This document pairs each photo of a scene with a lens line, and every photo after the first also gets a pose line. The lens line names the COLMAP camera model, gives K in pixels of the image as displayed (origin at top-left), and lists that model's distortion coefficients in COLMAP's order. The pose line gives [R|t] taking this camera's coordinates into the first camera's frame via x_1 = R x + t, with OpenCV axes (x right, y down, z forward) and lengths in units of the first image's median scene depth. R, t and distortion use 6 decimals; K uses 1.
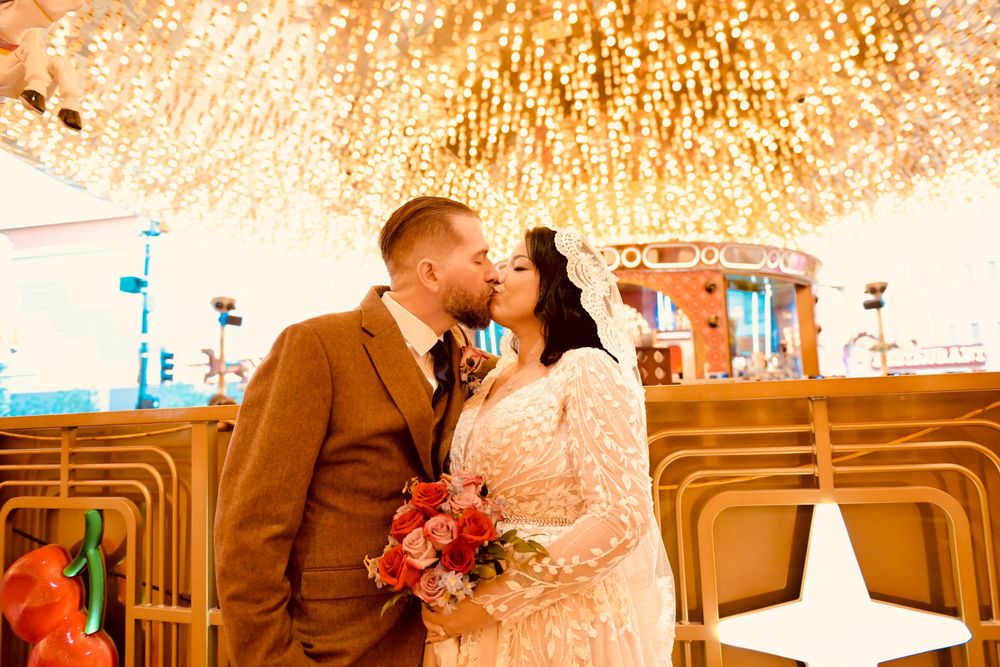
lens RADIAL K [[692.8, 0, 500.0], [0, 692.8, 333.5], [0, 0, 1]] dist [0.000368, 0.001232]
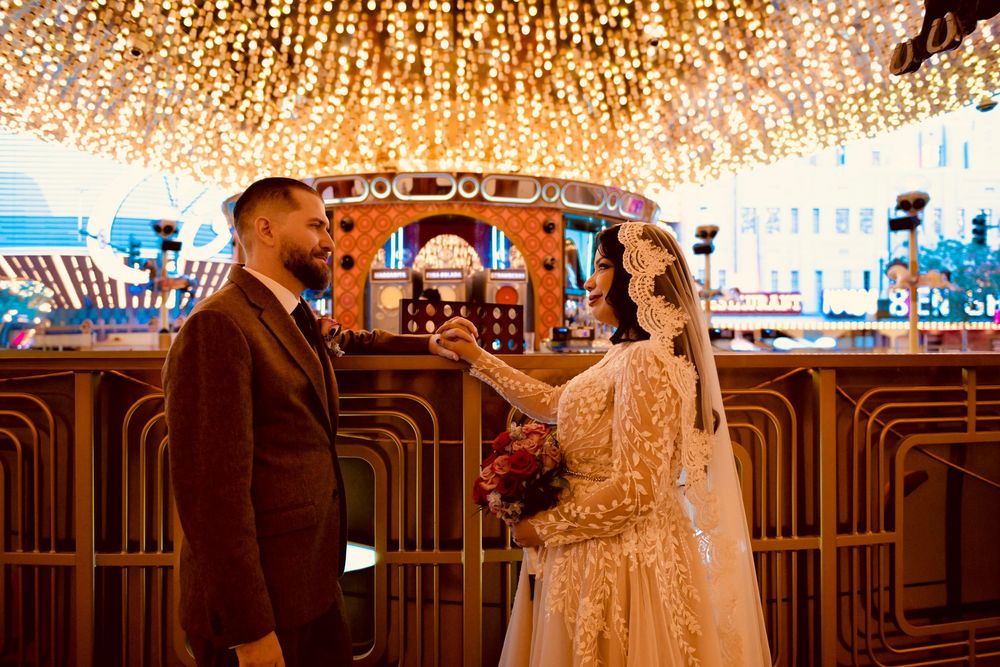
lens RADIAL K [[814.6, 0, 506.9], [0, 814.6, 333.0], [0, 0, 1]] dist [0.005713, -0.000328]
pose [[0.964025, 0.040657, 0.262685, -0.039424], [-0.065726, 0.994006, 0.087363, -0.017269], [-0.257558, -0.101485, 0.960919, -0.070000]]
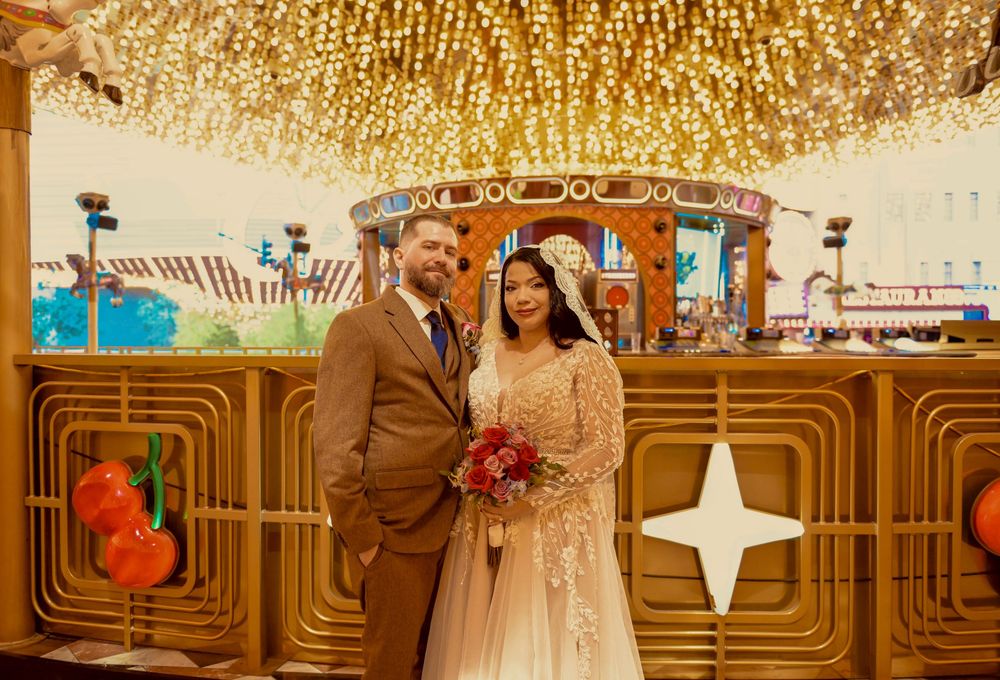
lens RADIAL K [[832.3, 0, 486.9], [0, 832.3, 343.9], [0, 0, 1]] dist [-0.000176, 0.004245]
pose [[0.994436, 0.039877, 0.097502, -0.039694], [-0.051013, 0.992110, 0.114526, -0.027702], [-0.092166, -0.118863, 0.988624, -0.133550]]
